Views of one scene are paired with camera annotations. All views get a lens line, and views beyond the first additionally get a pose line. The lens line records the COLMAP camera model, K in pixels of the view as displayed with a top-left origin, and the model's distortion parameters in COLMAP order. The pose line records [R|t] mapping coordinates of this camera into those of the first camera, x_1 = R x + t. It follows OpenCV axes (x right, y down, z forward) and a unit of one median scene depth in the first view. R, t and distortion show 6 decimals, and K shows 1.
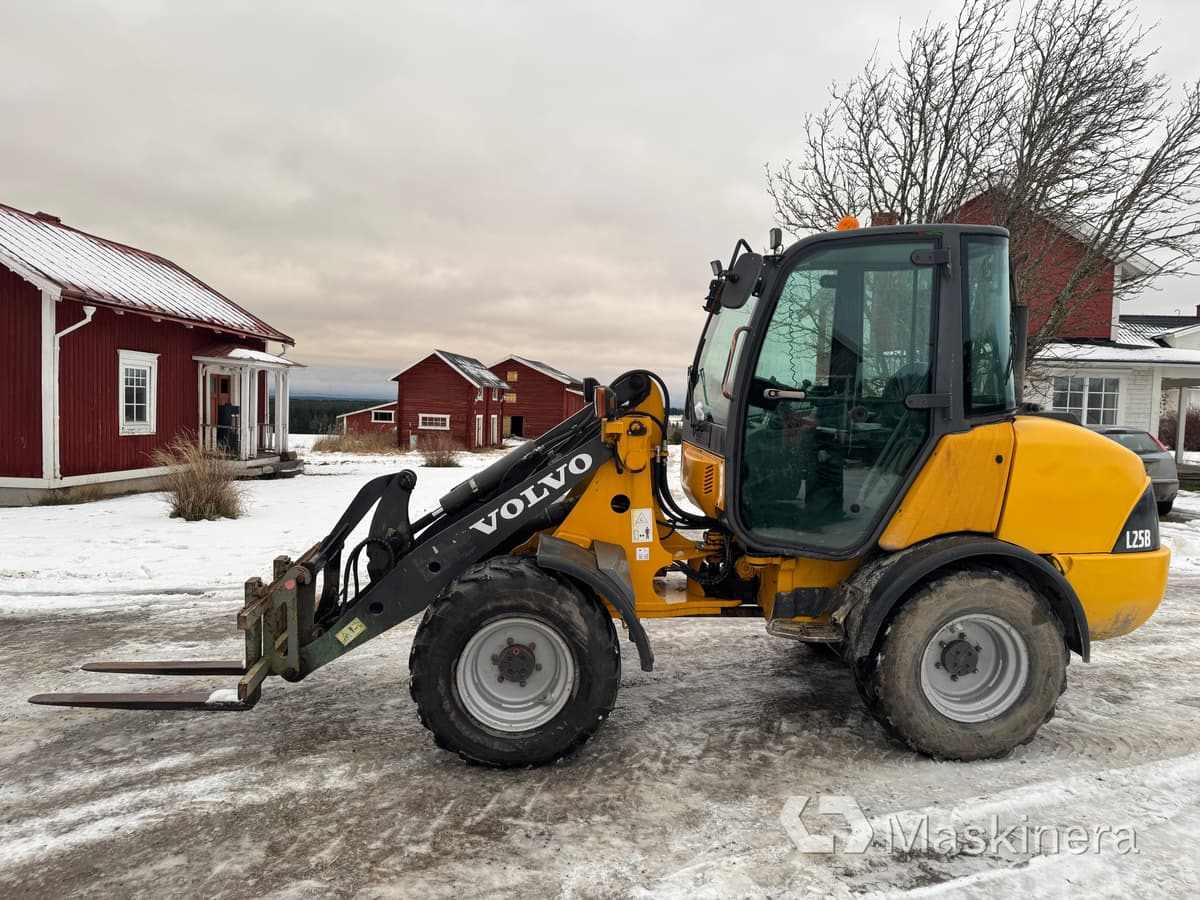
lens RADIAL K [[834.8, 0, 600.0], [0, 834.8, 444.8], [0, 0, 1]] dist [0.095470, -0.120792]
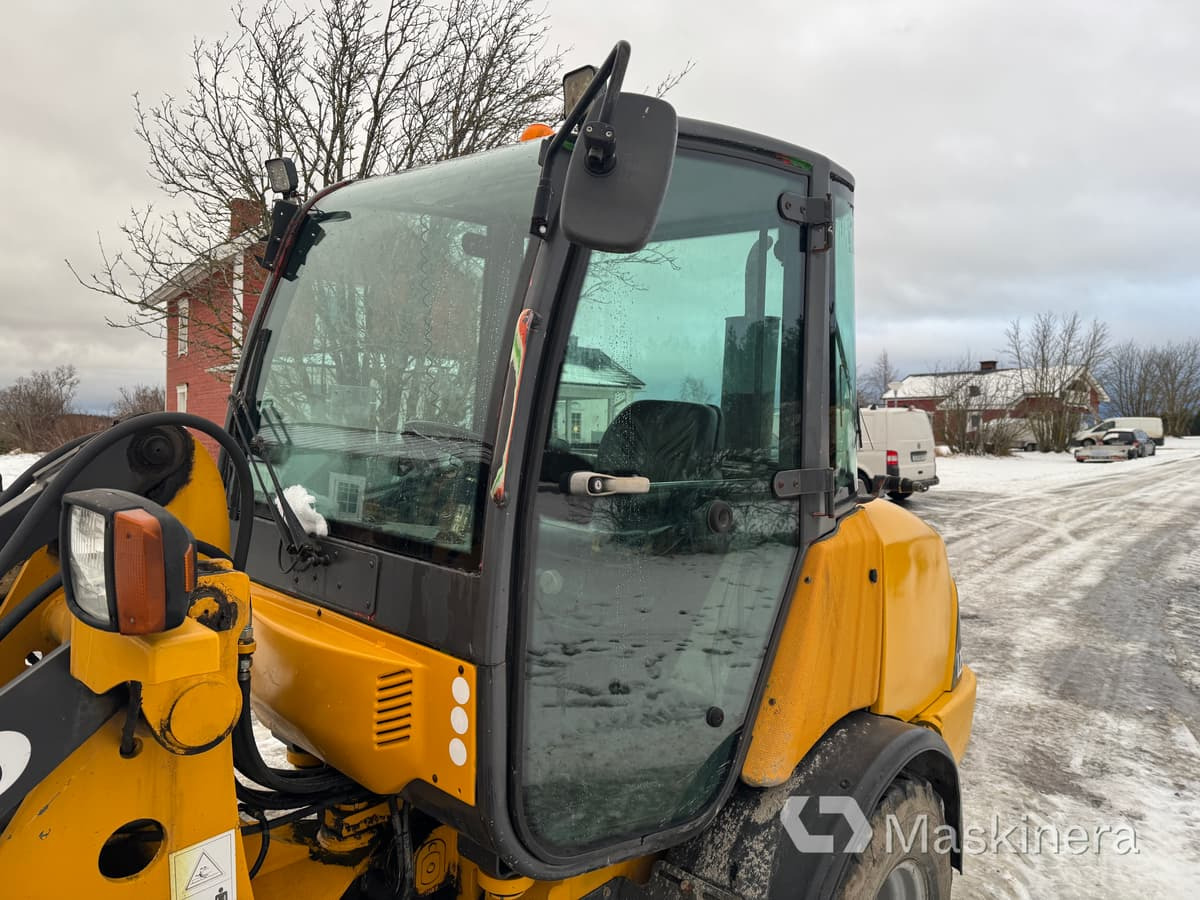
lens RADIAL K [[845.8, 0, 592.9], [0, 845.8, 454.2], [0, 0, 1]] dist [0.031474, -0.031739]
pose [[0.735499, -0.032609, 0.676741, -0.058258], [0.028462, 0.999446, 0.017226, -0.076153], [-0.676928, 0.006592, 0.736020, 0.644918]]
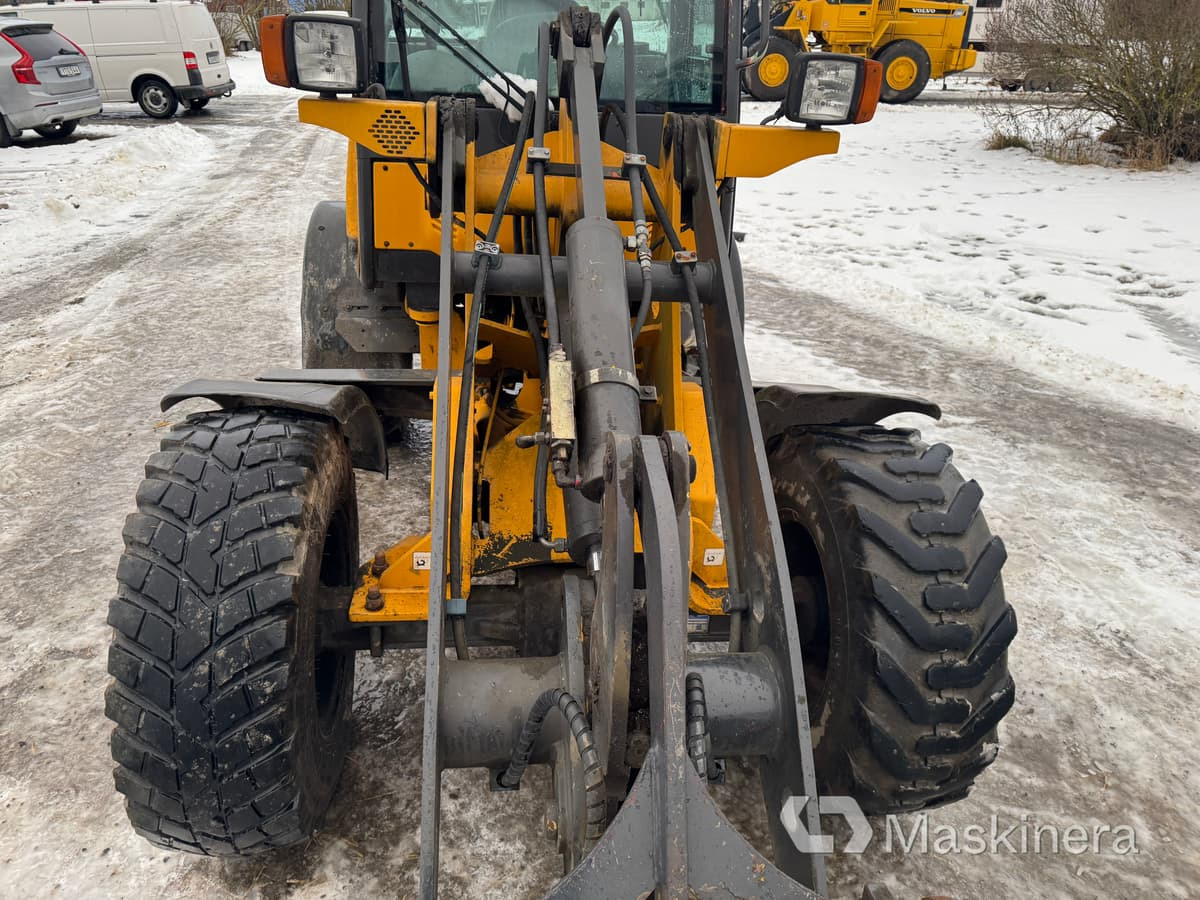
lens RADIAL K [[851.0, 0, 589.7], [0, 851.0, 445.3], [0, 0, 1]] dist [0.014883, -0.008699]
pose [[-0.041516, -0.457660, 0.888157, -0.485706], [0.046087, 0.887101, 0.459270, -0.094795], [-0.998074, 0.059999, -0.015737, 1.051110]]
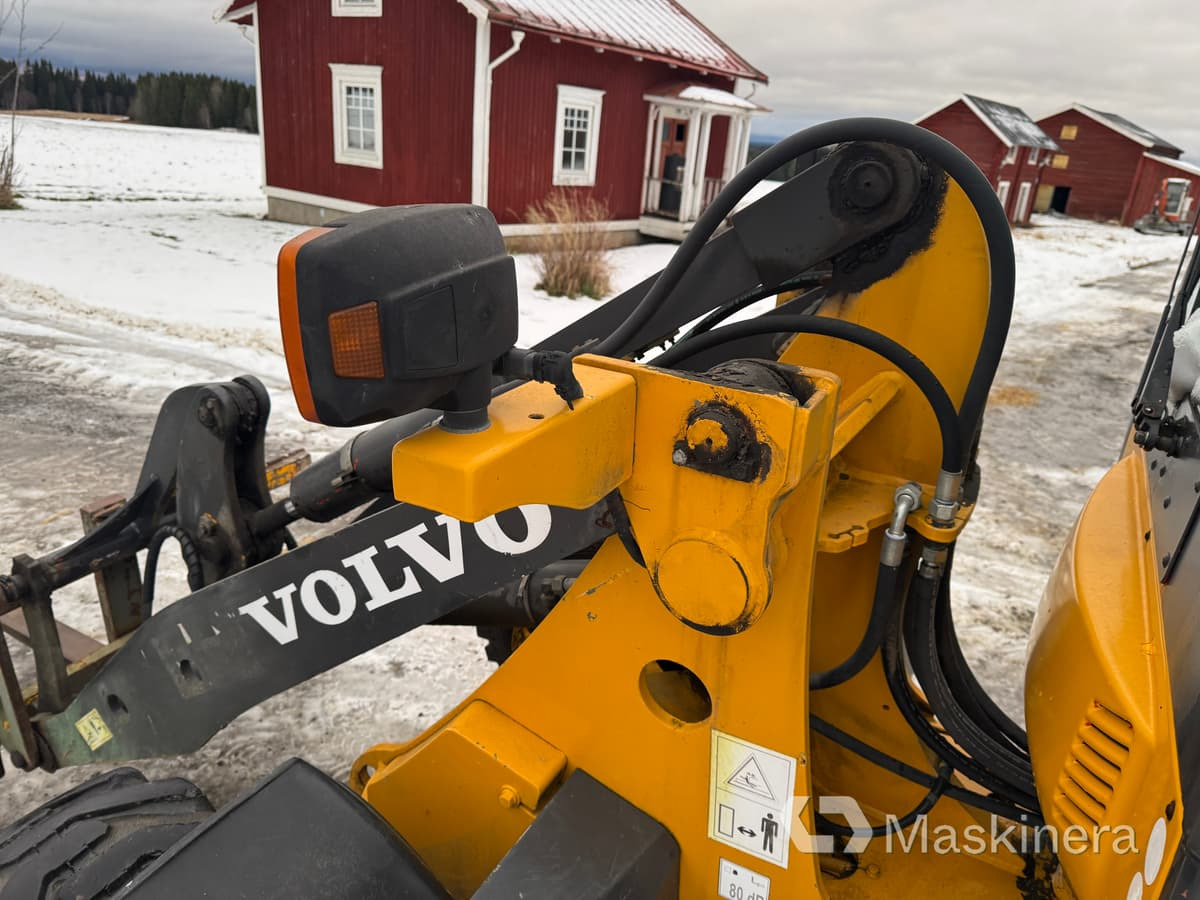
lens RADIAL K [[852.7, 0, 596.8], [0, 852.7, 447.3], [0, 0, 1]] dist [0.034046, -0.045021]
pose [[0.828270, 0.229568, -0.511144, 0.117327], [-0.080678, 0.951574, 0.296643, -0.072219], [0.554491, -0.204462, 0.806681, 0.790043]]
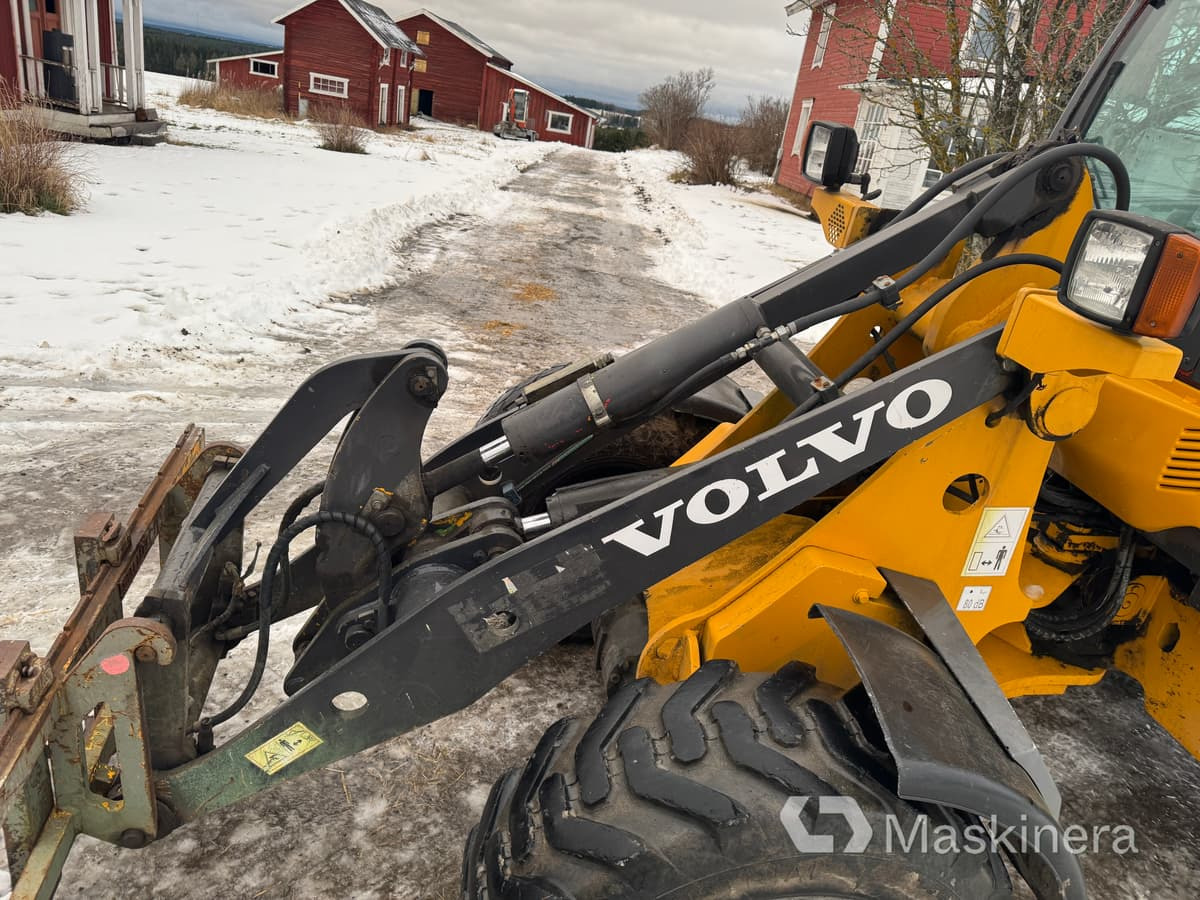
lens RADIAL K [[844.7, 0, 598.9], [0, 844.7, 451.7], [0, 0, 1]] dist [0.062422, -0.081707]
pose [[0.987730, 0.079493, 0.134426, -0.206080], [-0.121000, 0.933725, 0.336922, -0.066024], [-0.098734, -0.349054, 0.931887, 0.633376]]
